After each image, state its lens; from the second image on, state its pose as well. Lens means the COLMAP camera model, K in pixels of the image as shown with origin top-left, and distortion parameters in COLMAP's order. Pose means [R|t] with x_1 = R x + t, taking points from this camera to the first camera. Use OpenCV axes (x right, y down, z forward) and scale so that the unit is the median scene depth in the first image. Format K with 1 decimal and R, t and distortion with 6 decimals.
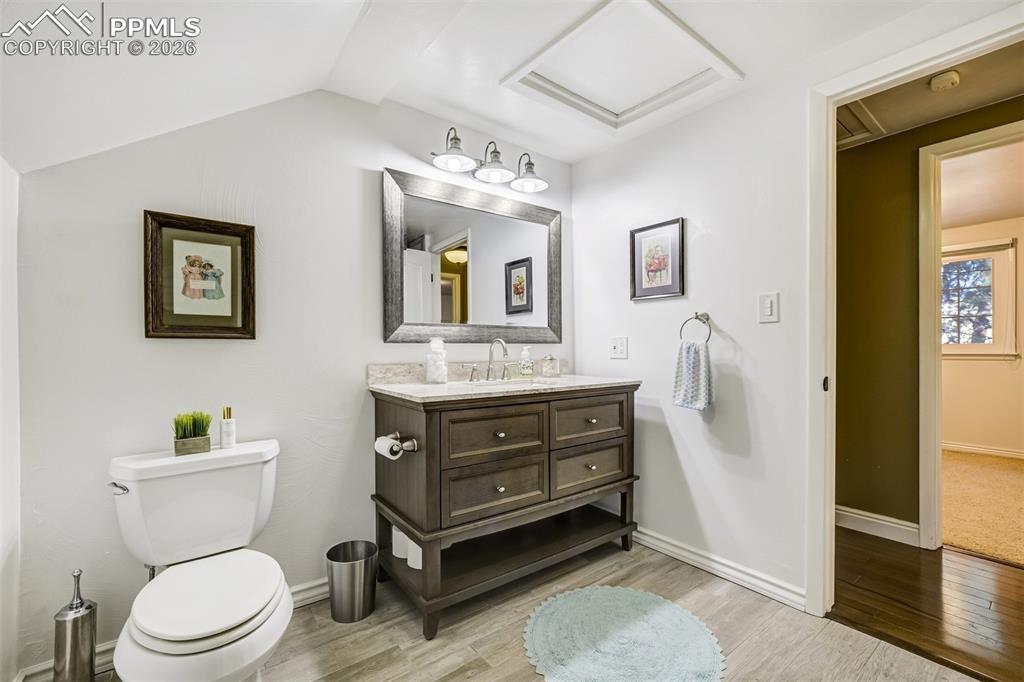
lens RADIAL K [[439.2, 0, 510.4], [0, 439.2, 349.1], [0, 0, 1]] dist [-0.024285, 0.007324]
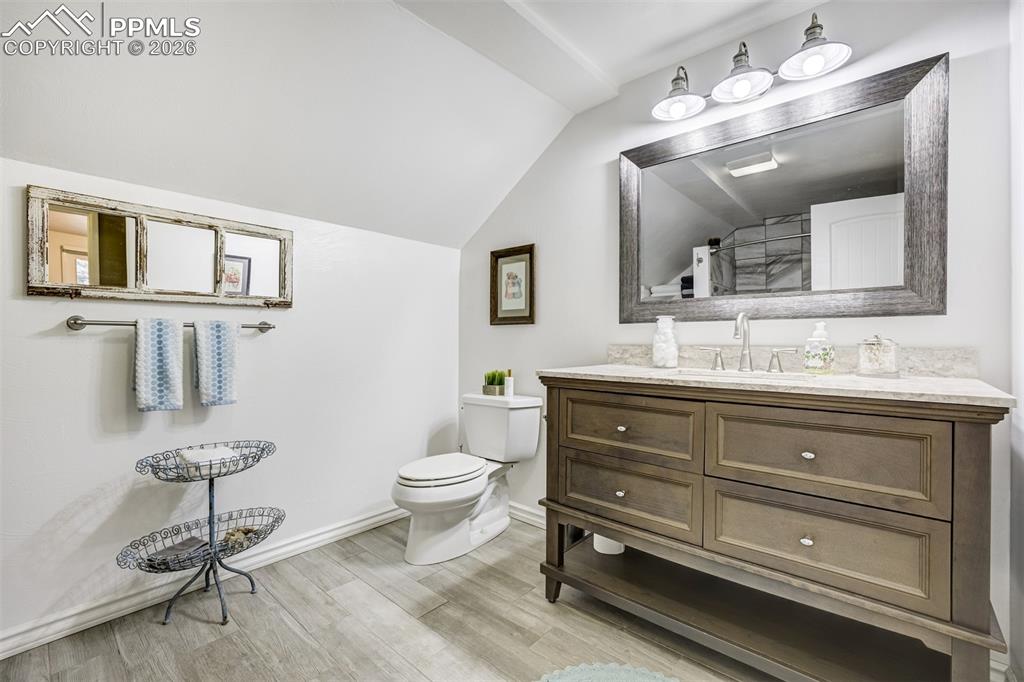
lens RADIAL K [[439.2, 0, 509.4], [0, 439.2, 335.9], [0, 0, 1]] dist [-0.024285, 0.007324]
pose [[0.192265, -0.005974, -0.981325, 0.775380], [-0.002210, 0.999976, -0.006521, 0.025150], [0.981340, 0.003423, 0.192248, 0.641141]]
